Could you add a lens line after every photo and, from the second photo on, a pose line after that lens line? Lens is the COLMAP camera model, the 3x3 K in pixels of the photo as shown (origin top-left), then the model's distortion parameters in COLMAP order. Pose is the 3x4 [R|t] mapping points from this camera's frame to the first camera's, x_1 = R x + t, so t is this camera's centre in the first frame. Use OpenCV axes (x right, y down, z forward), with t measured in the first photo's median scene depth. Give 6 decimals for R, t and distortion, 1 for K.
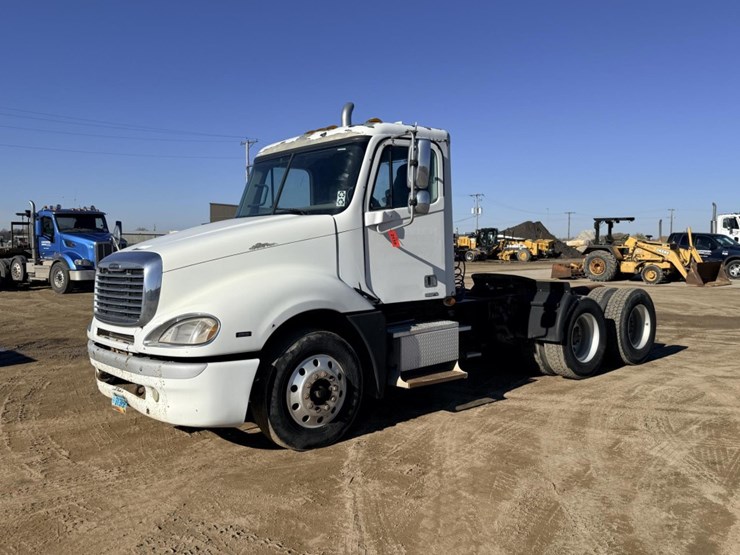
lens RADIAL K [[637.8, 0, 370.0], [0, 637.8, 277.5], [0, 0, 1]] dist [0.187142, -0.397920]
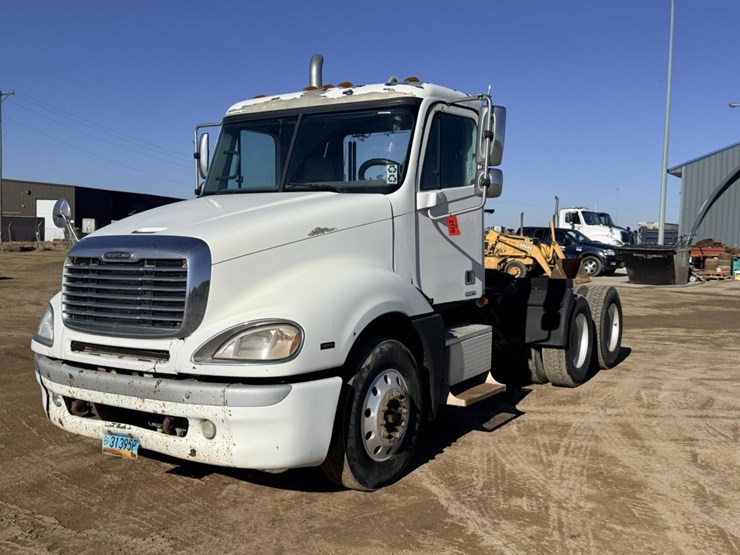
lens RADIAL K [[749.6, 0, 370.0], [0, 749.6, 277.5], [0, 0, 1]] dist [0.152627, -0.323823]
pose [[0.957073, 0.003938, 0.289819, -0.344587], [-0.005733, 0.999969, 0.005347, 0.001388], [-0.289789, -0.006779, 0.957067, 0.104253]]
